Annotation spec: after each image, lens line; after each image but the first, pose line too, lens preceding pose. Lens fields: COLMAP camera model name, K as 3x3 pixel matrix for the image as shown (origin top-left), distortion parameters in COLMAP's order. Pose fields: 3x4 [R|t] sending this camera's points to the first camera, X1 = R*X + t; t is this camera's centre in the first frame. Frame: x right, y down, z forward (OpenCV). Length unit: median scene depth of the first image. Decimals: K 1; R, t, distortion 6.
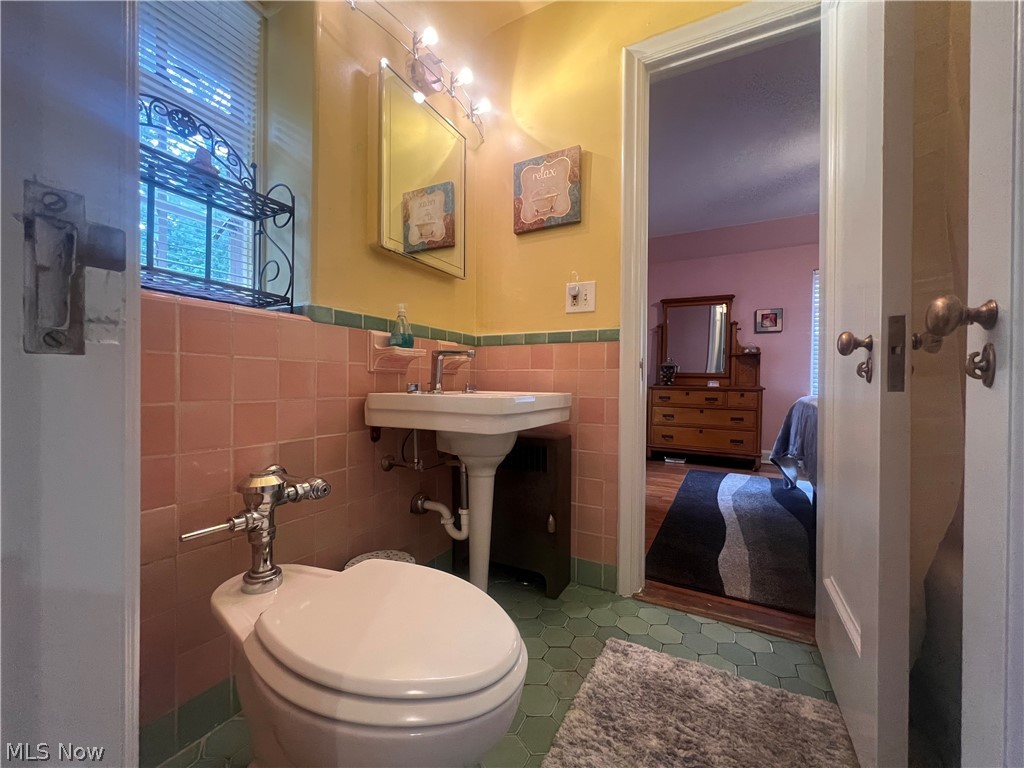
lens RADIAL K [[410.5, 0, 512.3], [0, 410.5, 384.4], [0, 0, 1]] dist [0.001837, 0.000028]
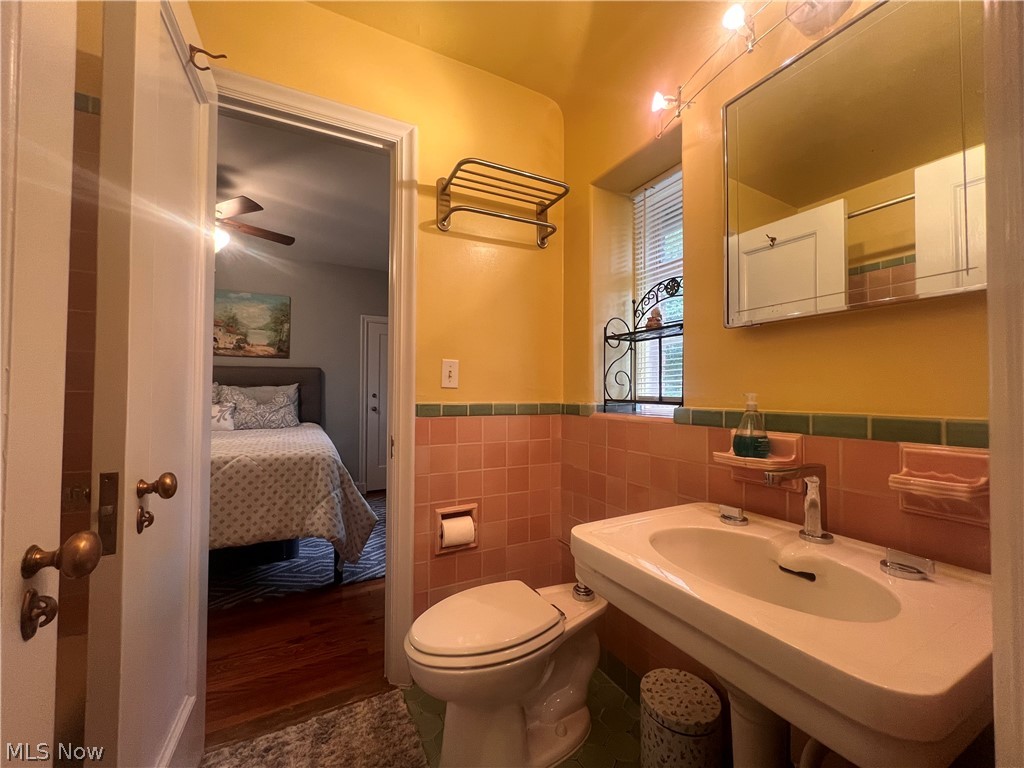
lens RADIAL K [[410.5, 0, 509.7], [0, 410.5, 385.5], [0, 0, 1]] dist [0.001837, 0.000028]
pose [[-0.567652, -0.021350, -0.822992, 0.741061], [-0.004116, 0.999725, -0.023095, -0.244163], [0.823259, -0.009723, -0.567583, 1.349649]]
